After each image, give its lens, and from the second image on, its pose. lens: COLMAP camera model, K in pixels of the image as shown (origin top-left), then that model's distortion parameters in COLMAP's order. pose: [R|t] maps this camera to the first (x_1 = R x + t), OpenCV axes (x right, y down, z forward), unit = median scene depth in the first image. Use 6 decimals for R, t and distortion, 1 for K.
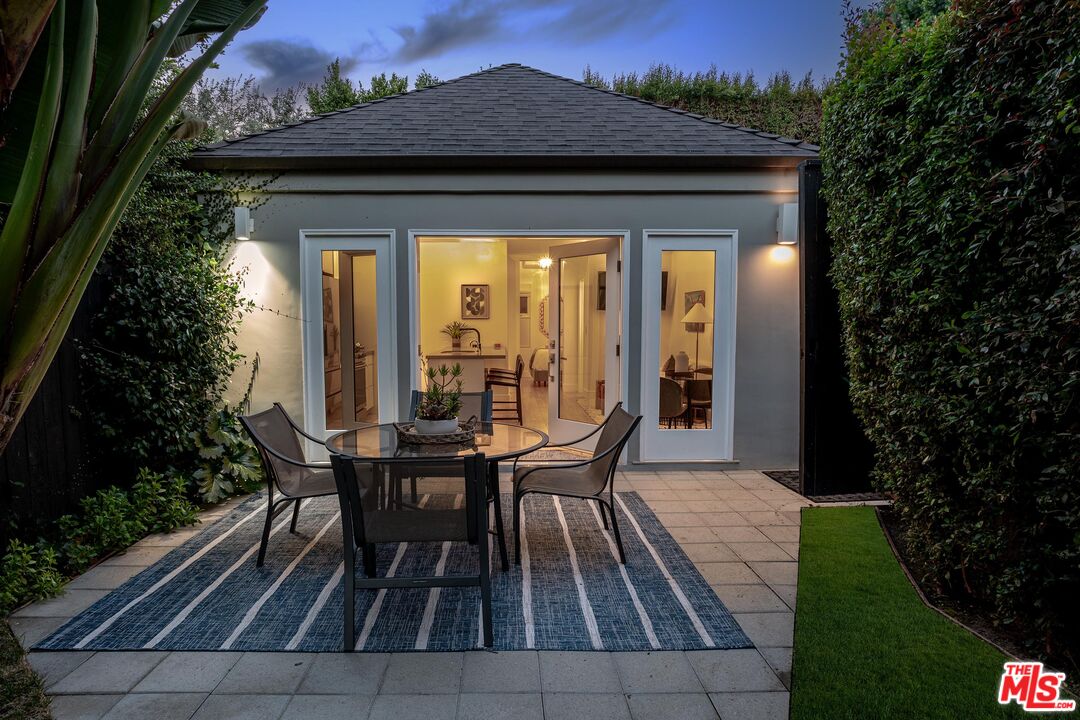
lens RADIAL K [[575.7, 0, 540.0], [0, 575.7, 360.0], [0, 0, 1]] dist [-0.031407, 0.028036]
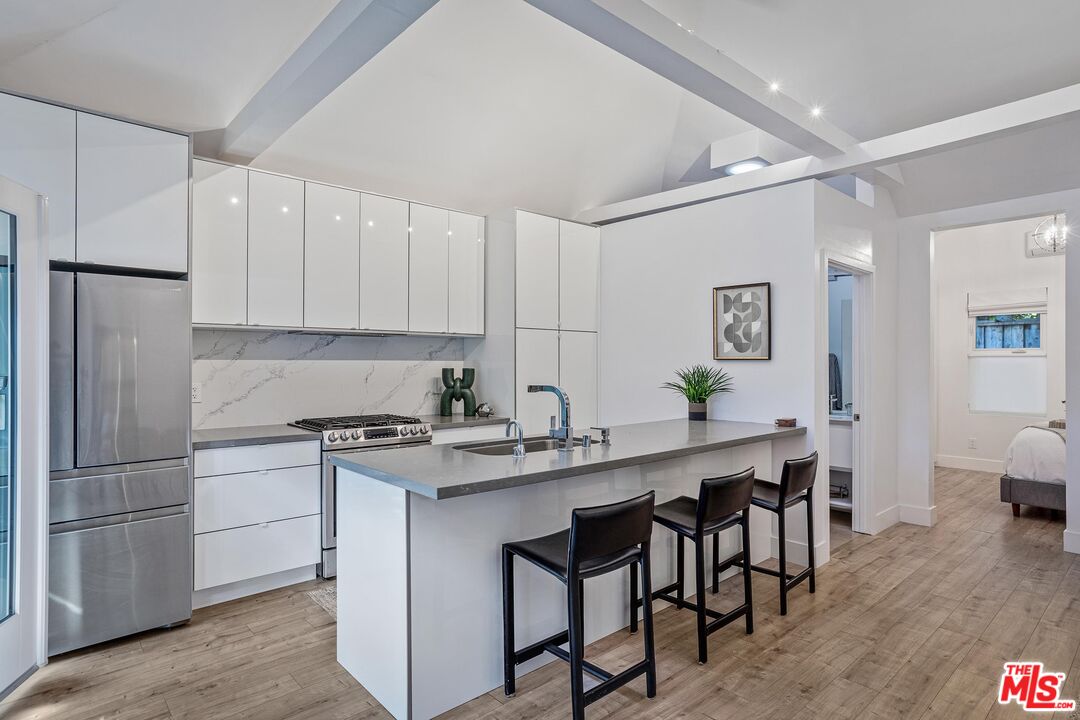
lens RADIAL K [[575.7, 0, 540.0], [0, 575.7, 360.0], [0, 0, 1]] dist [-0.031407, 0.028036]
pose [[0.633071, 0.001340, -0.774092, 0.137013], [-0.051476, 0.997858, -0.040372, -0.045472], [0.772380, 0.065405, 0.631784, 0.593063]]
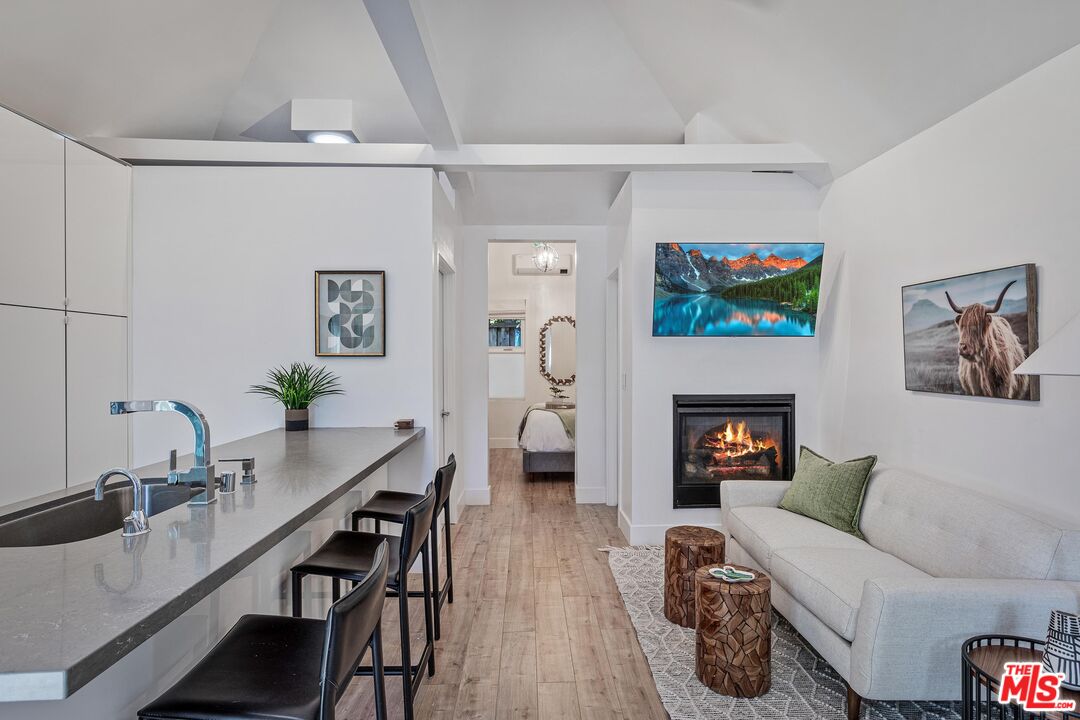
lens RADIAL K [[575.7, 0, 540.0], [0, 575.7, 360.0], [0, 0, 1]] dist [-0.031407, 0.028036]
pose [[0.999566, 0.001320, -0.029429, 0.029256], [-0.003018, 0.998328, -0.057727, -0.047257], [0.029304, 0.057790, 0.997899, 0.611503]]
